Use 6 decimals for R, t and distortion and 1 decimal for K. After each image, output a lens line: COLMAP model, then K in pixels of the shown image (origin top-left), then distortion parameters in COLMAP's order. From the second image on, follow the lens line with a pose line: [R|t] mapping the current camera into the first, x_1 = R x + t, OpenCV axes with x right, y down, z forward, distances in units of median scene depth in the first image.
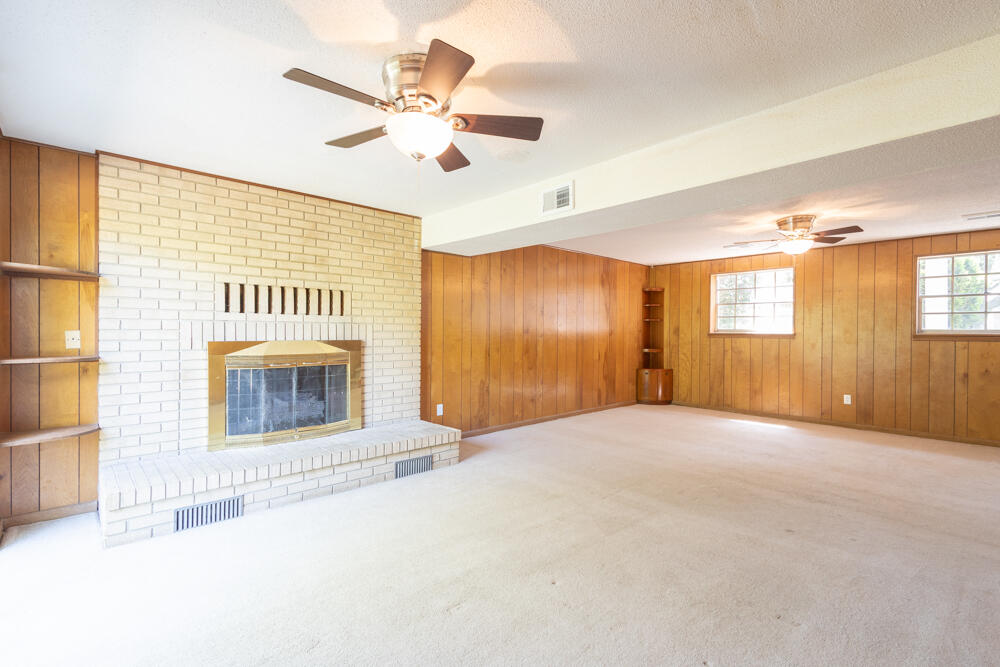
lens RADIAL K [[460.6, 0, 495.6], [0, 460.6, 332.2], [0, 0, 1]] dist [0.012971, -0.003350]
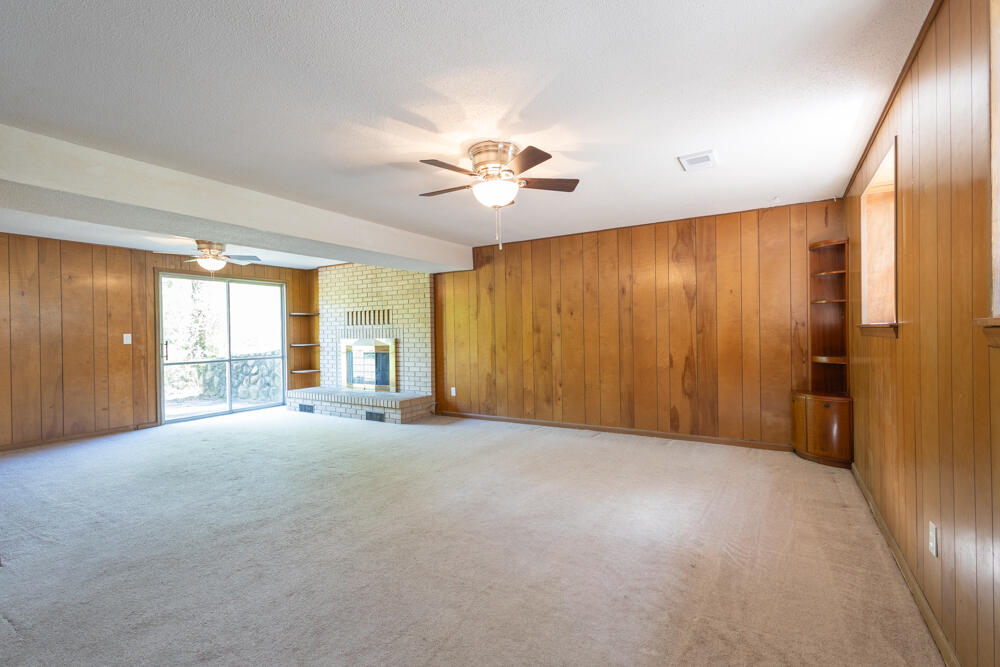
lens RADIAL K [[460.6, 0, 503.0], [0, 460.6, 333.6], [0, 0, 1]] dist [0.012971, -0.003350]
pose [[0.271942, -0.006314, -0.962293, 1.376775], [0.016092, 0.999868, -0.002013, 0.009223], [0.962179, -0.014938, 0.272008, 0.907779]]
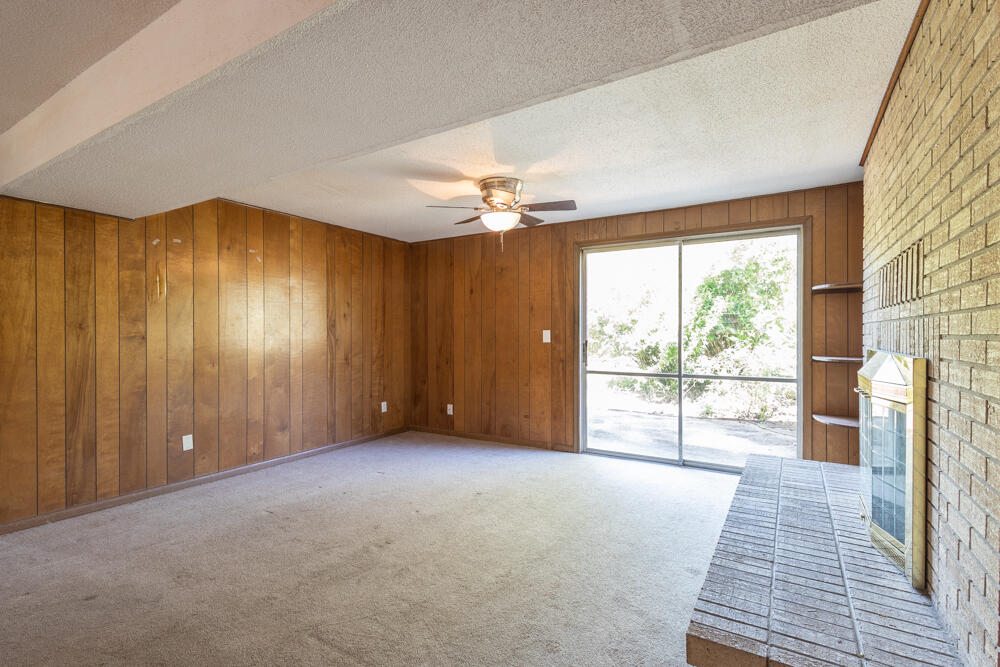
lens RADIAL K [[460.6, 0, 490.0], [0, 460.6, 334.7], [0, 0, 1]] dist [0.012971, -0.003350]
pose [[-0.968681, -0.004052, -0.248274, 0.145951], [-0.005125, 0.999980, 0.003675, -0.003243], [0.248254, 0.004832, -0.968683, 1.264565]]
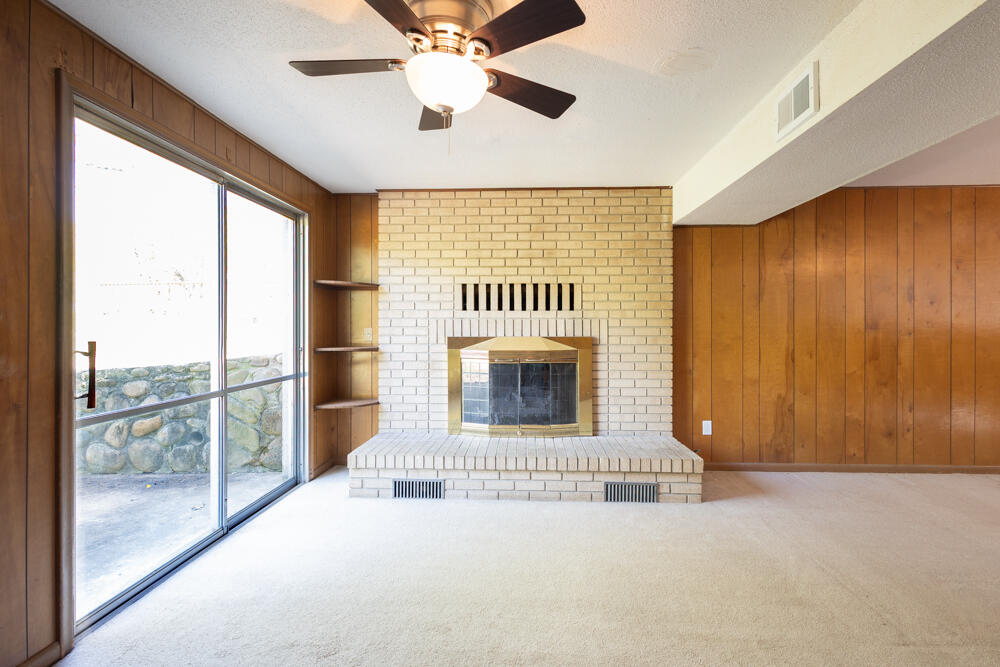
lens RADIAL K [[460.6, 0, 513.3], [0, 460.6, 326.9], [0, 0, 1]] dist [0.012971, -0.003350]
pose [[0.709947, -0.005282, -0.704236, 0.230009], [0.002584, 0.999985, -0.004895, 0.001307], [0.704251, 0.001656, 0.709949, 0.247871]]
